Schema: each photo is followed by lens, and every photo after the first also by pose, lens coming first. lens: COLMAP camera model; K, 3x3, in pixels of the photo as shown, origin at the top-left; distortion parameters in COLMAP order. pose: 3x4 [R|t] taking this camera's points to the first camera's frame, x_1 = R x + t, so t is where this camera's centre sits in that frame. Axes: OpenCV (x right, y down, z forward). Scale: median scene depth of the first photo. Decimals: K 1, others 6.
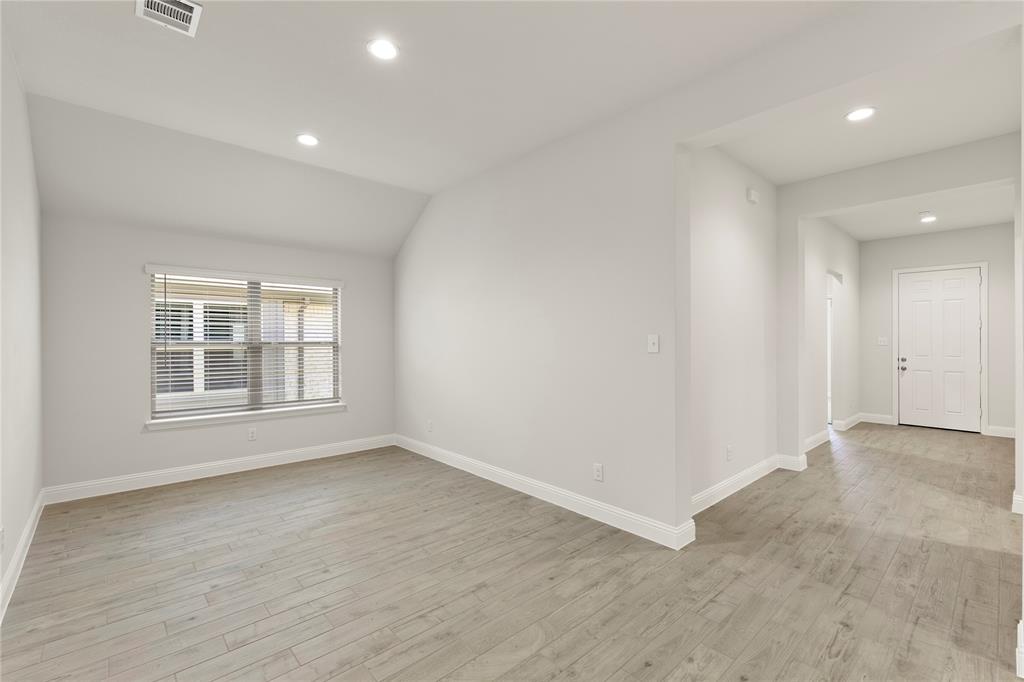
lens RADIAL K [[446.0, 0, 512.0], [0, 446.0, 341.0], [0, 0, 1]] dist [0.000270, 0.000009]
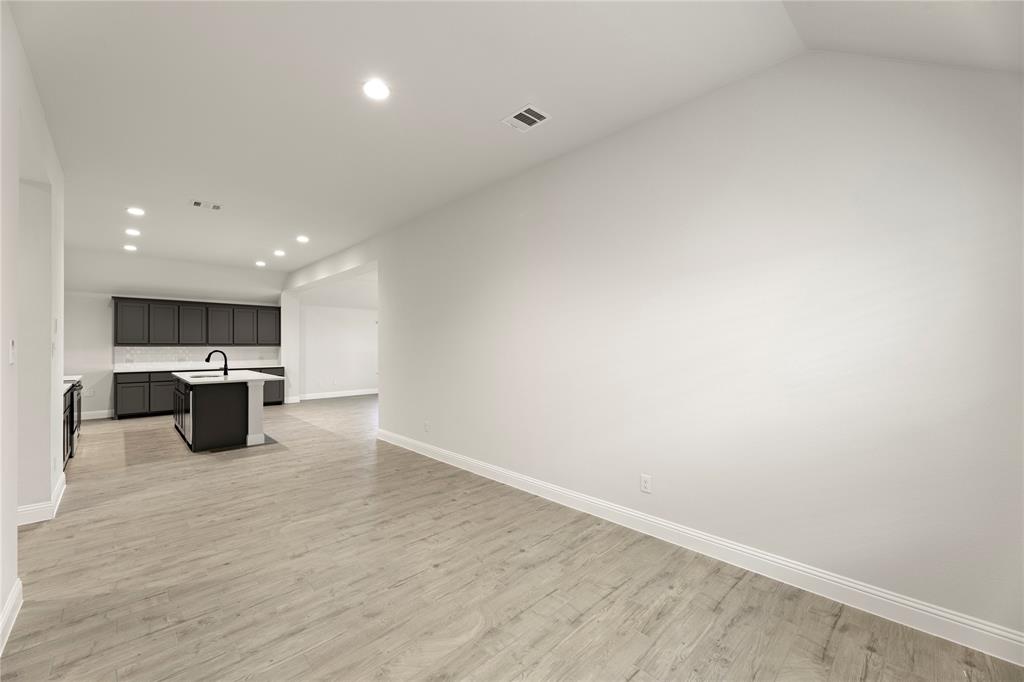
lens RADIAL K [[400.6, 0, 512.0], [0, 400.6, 341.0], [0, 0, 1]] dist [-0.000419, 0.000320]
pose [[-0.999369, -0.000905, -0.035504, -0.542531], [-0.000578, 0.999957, -0.009223, -0.008399], [0.035511, -0.009197, -0.999327, 1.891076]]
